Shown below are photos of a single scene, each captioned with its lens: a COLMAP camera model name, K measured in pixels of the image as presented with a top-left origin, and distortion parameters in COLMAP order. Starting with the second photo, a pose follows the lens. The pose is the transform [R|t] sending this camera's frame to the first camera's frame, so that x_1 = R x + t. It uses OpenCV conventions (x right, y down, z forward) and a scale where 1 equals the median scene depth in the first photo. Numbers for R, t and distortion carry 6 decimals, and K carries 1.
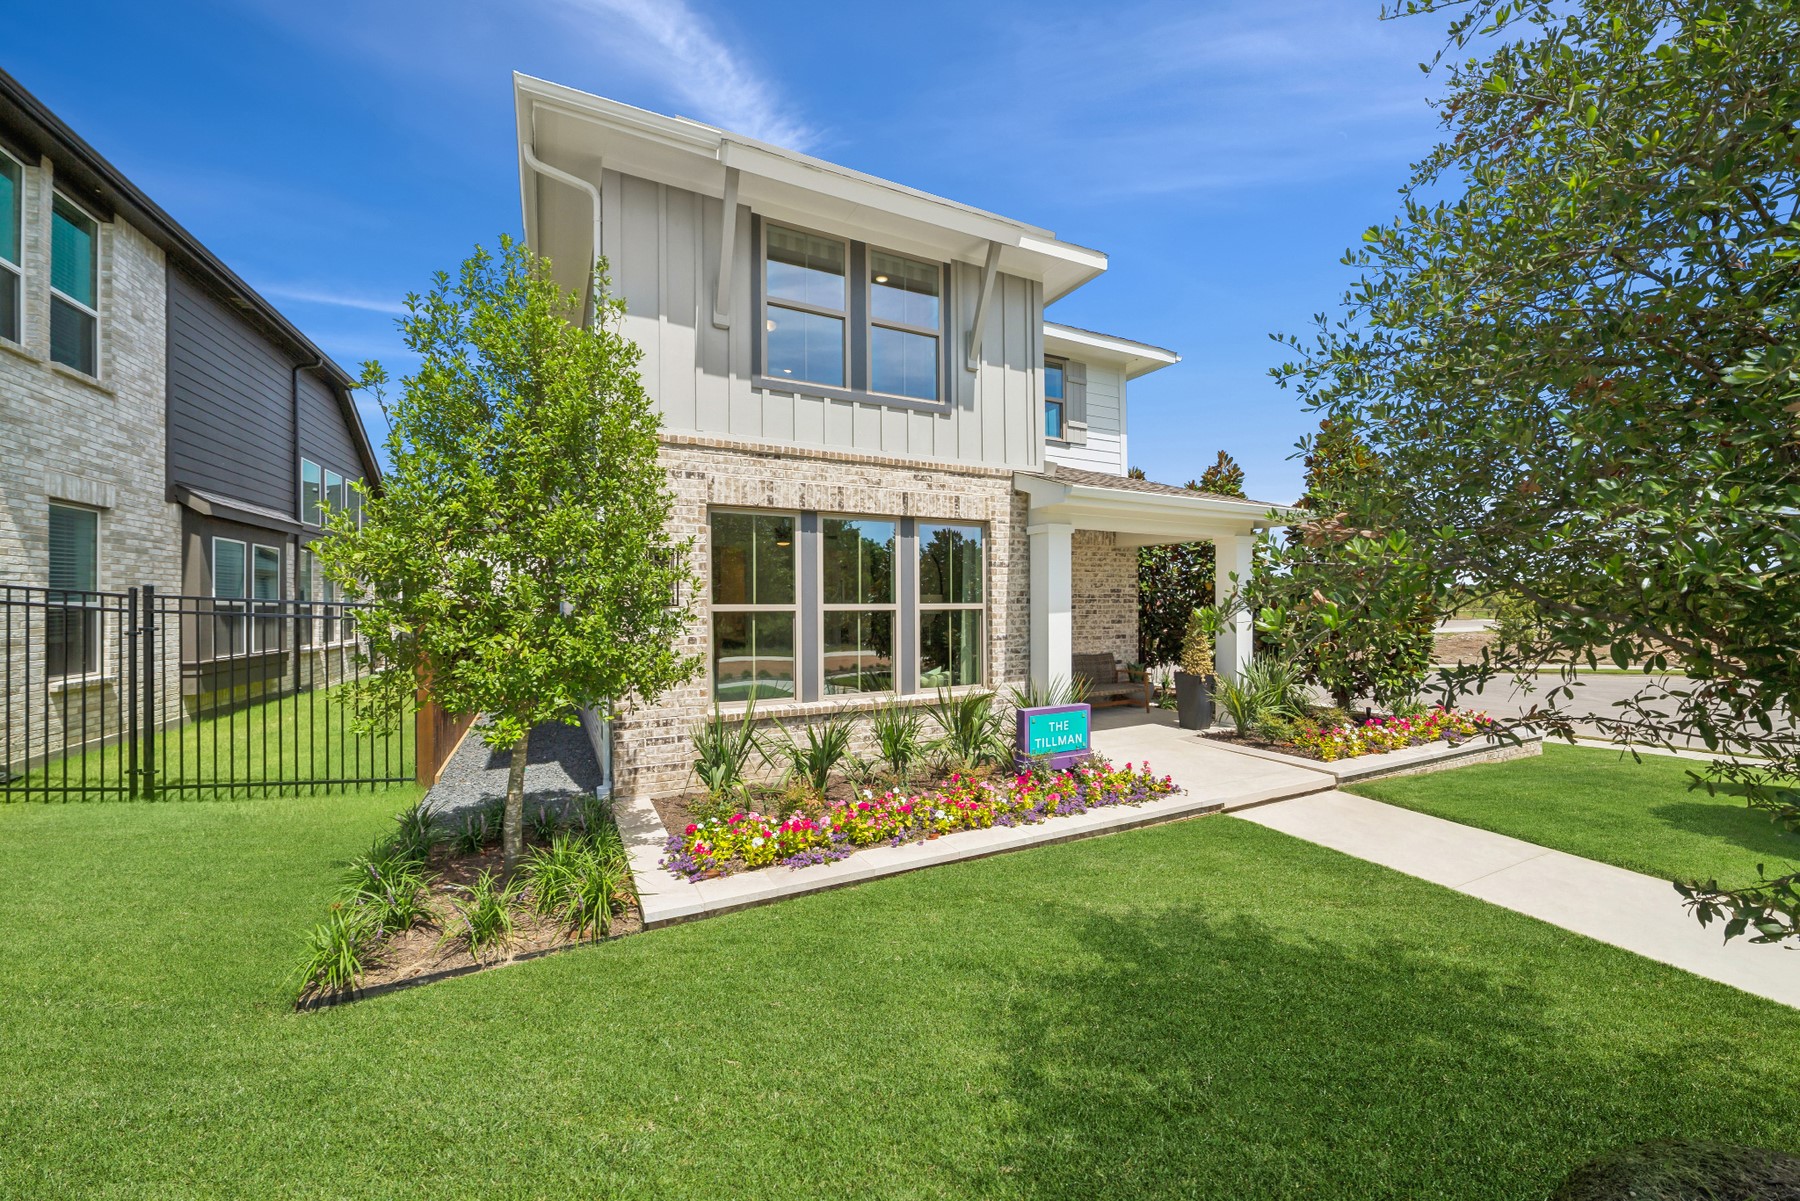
lens RADIAL K [[648.9, 0, 900.0], [0, 648.9, 600.5], [0, 0, 1]] dist [-0.001458, -0.000044]
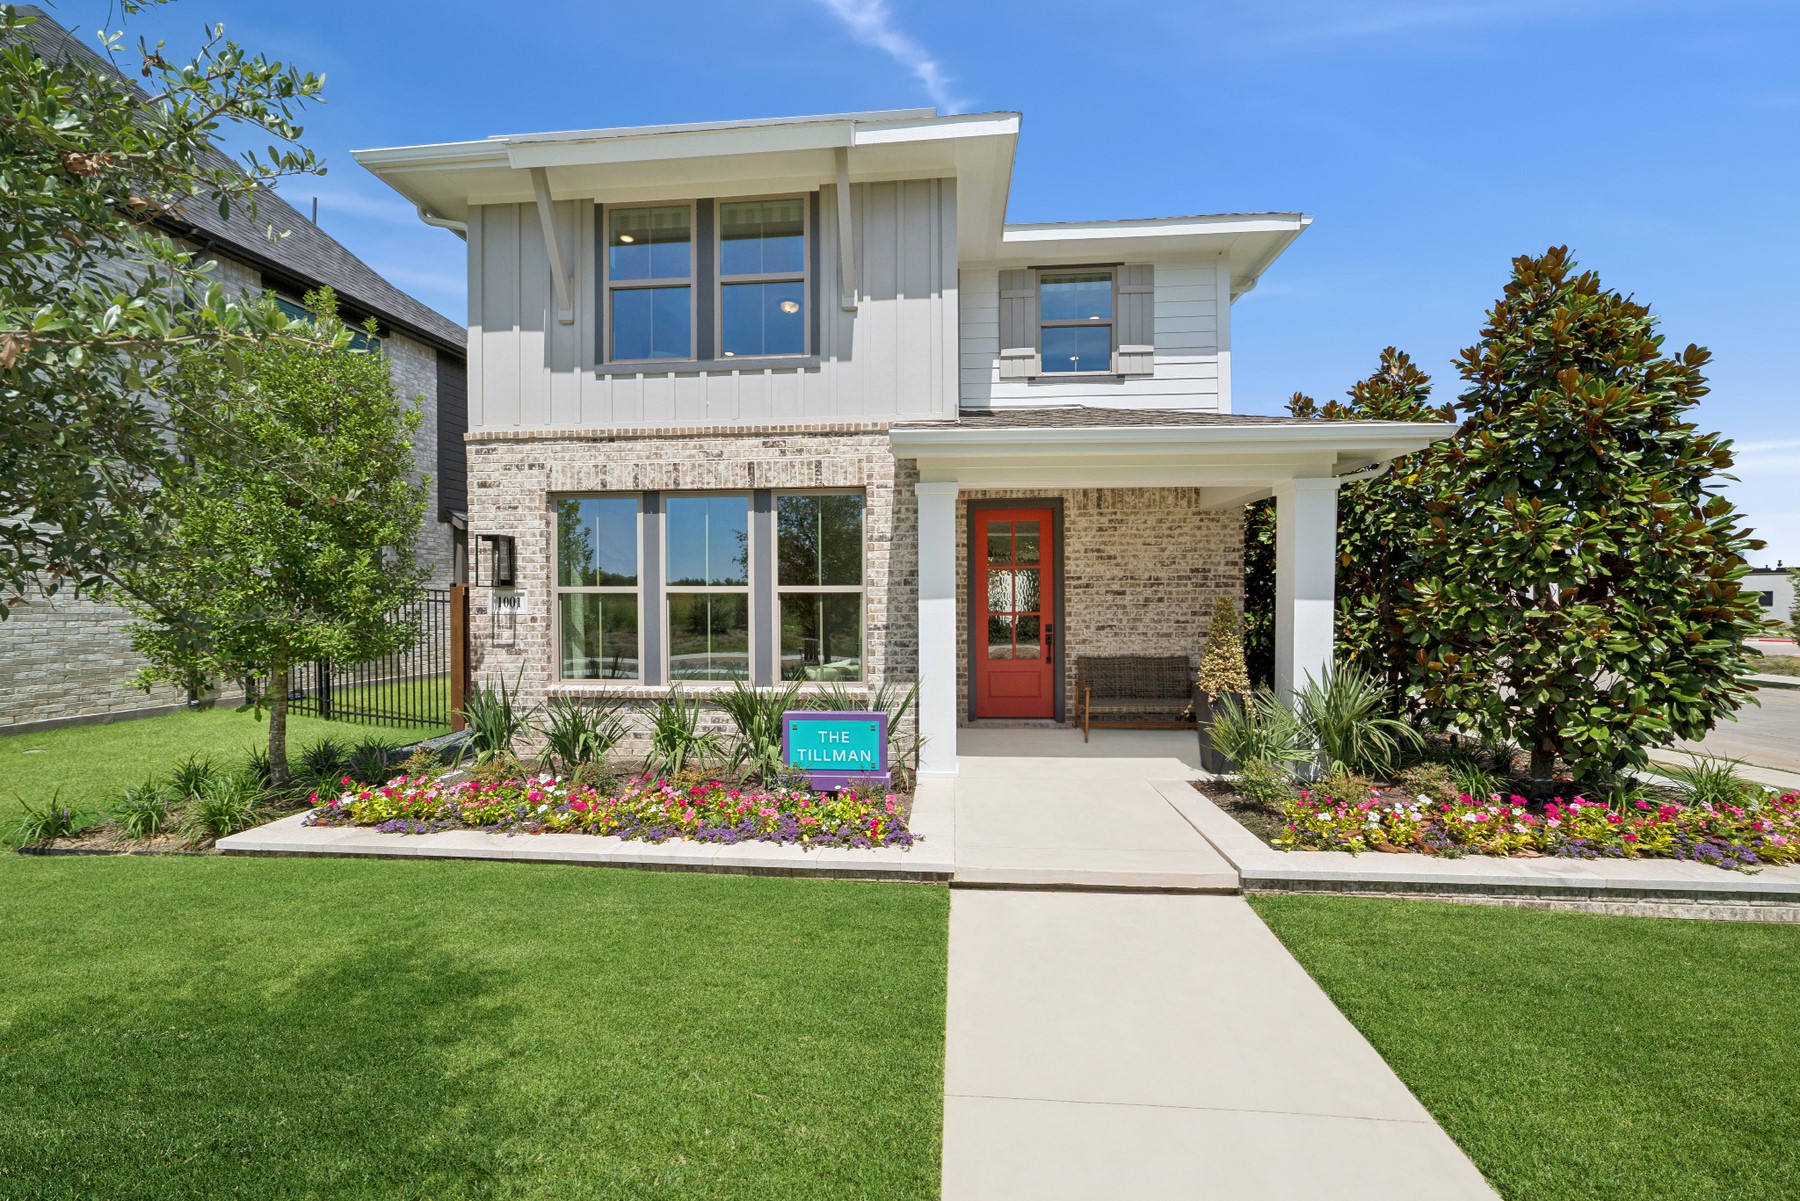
lens RADIAL K [[665.8, 0, 896.6], [0, 665.8, 602.0], [0, 0, 1]] dist [-0.004127, 0.000038]
pose [[0.859611, 0.003747, -0.510936, 0.662997], [0.000927, 0.999960, 0.008892, 0.019860], [0.510948, -0.008117, 0.859573, 0.309431]]
